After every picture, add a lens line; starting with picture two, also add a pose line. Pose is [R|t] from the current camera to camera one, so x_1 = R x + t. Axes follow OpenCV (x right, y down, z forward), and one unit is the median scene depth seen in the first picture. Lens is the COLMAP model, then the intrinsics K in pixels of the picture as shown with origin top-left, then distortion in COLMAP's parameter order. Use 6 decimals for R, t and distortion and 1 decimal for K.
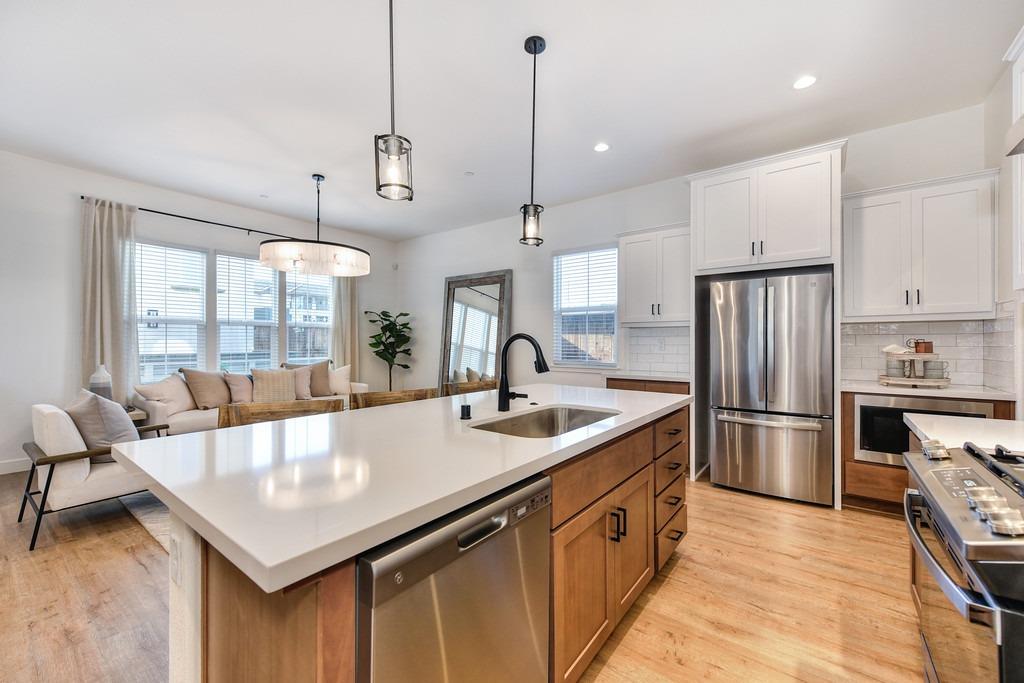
lens RADIAL K [[407.5, 0, 515.4], [0, 407.5, 339.9], [0, 0, 1]] dist [0.005708, -0.002522]
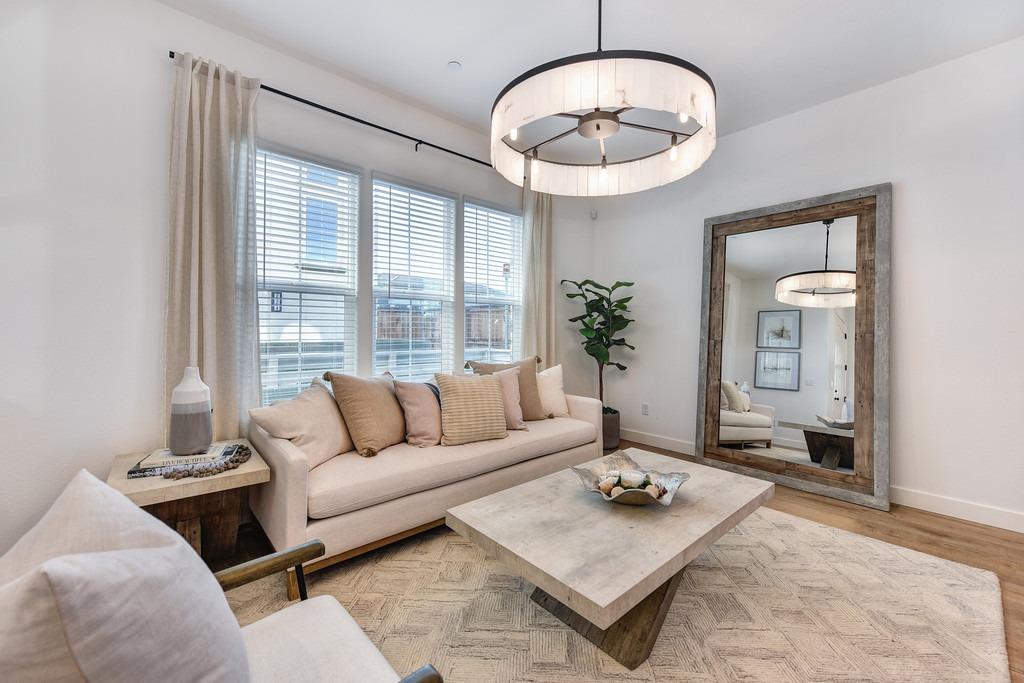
lens RADIAL K [[407.5, 0, 514.3], [0, 407.5, 325.7], [0, 0, 1]] dist [0.005708, -0.002522]
pose [[0.981169, 0.002238, -0.193137, -0.468989], [-0.004123, 0.999948, -0.009360, 0.012621], [0.193106, 0.009980, 0.981127, 0.517224]]
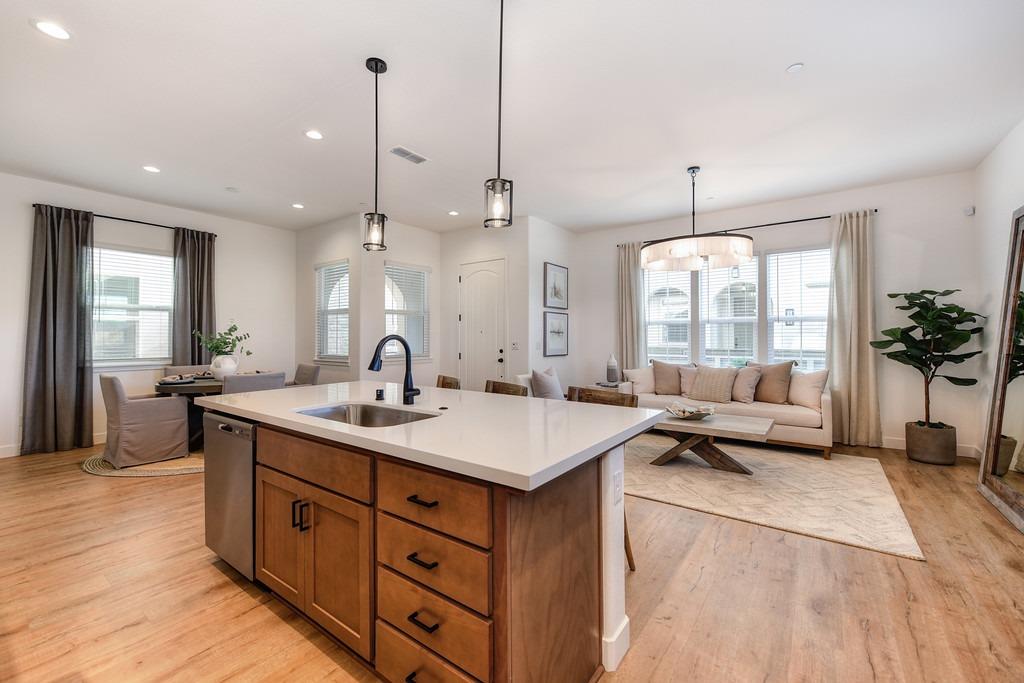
lens RADIAL K [[407.5, 0, 511.7], [0, 407.5, 336.6], [0, 0, 1]] dist [0.005708, -0.002522]
pose [[0.006535, -0.002827, -0.999975, 0.461815], [0.005584, 0.999981, -0.002791, -0.001861], [0.999963, -0.005565, 0.006551, 0.540771]]
